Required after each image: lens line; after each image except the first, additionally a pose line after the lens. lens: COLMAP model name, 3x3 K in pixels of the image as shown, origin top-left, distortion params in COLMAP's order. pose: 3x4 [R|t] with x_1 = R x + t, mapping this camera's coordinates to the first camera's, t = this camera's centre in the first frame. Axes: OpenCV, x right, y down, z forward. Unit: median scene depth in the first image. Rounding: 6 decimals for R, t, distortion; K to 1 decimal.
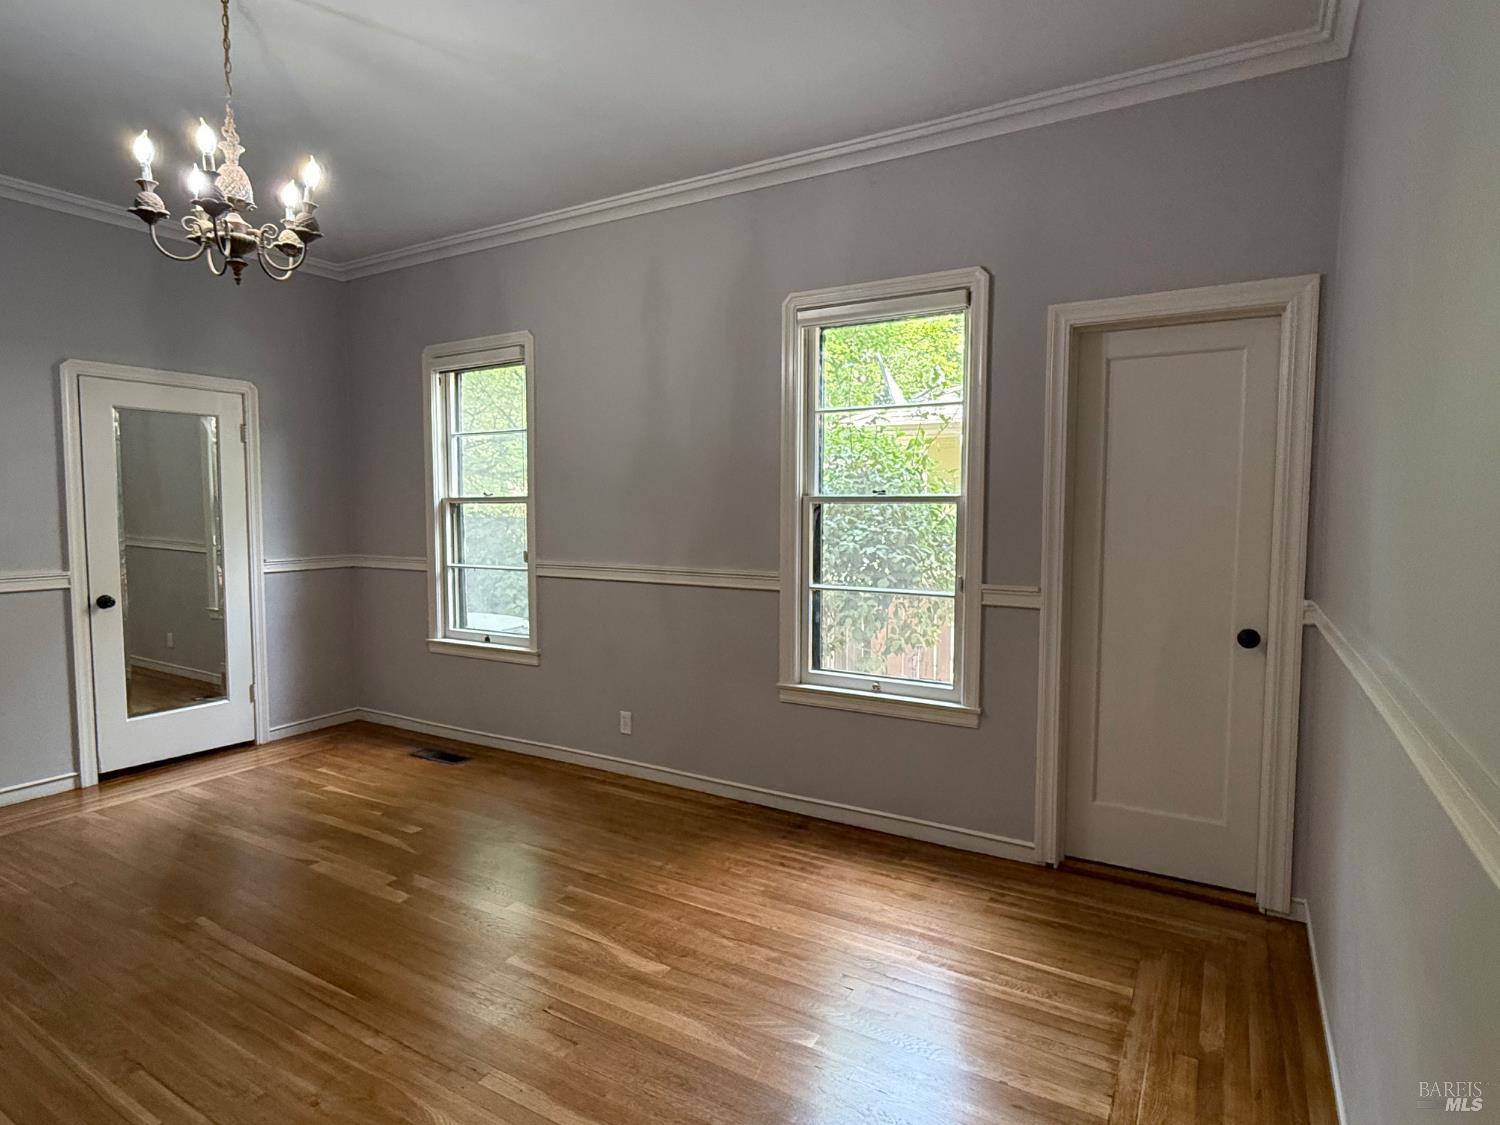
lens RADIAL K [[812.4, 0, 752.5], [0, 812.4, 565.5], [0, 0, 1]] dist [0.014871, -0.003802]
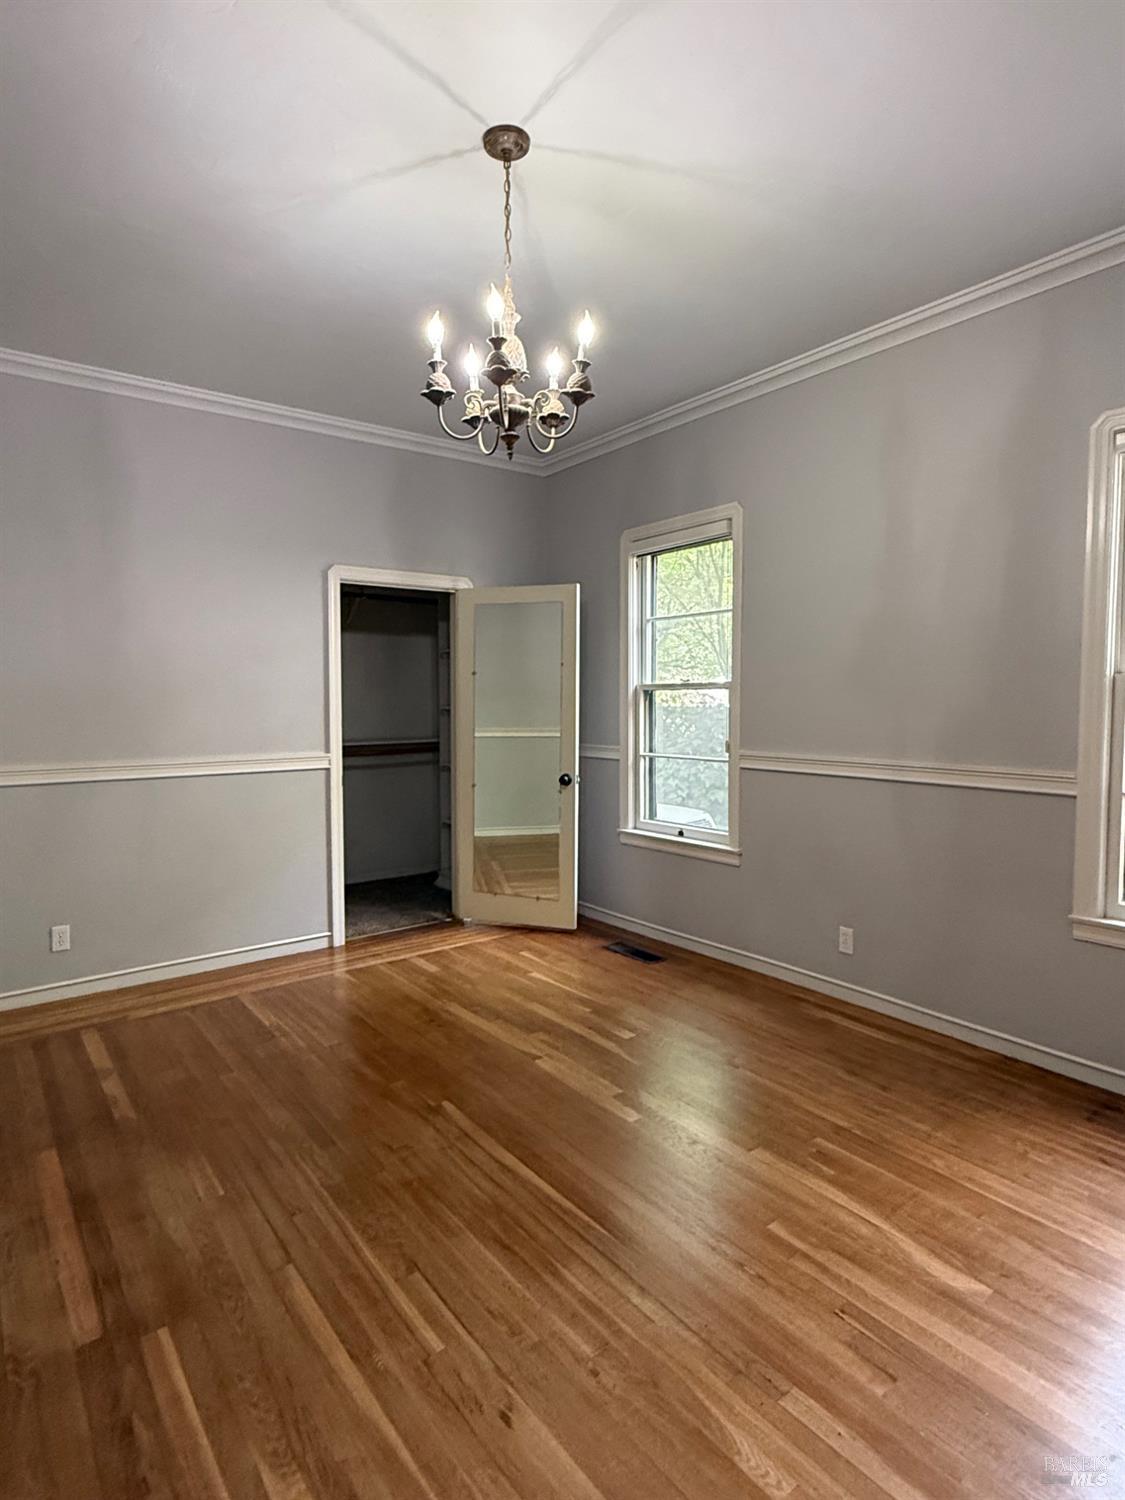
lens RADIAL K [[812.4, 0, 561.6], [0, 812.4, 744.8], [0, 0, 1]] dist [0.014871, -0.003802]
pose [[0.927963, 0.015585, -0.372345, -0.140832], [-0.020804, 0.999734, -0.010001, -0.000216], [0.372090, 0.017027, 0.928040, 0.093984]]
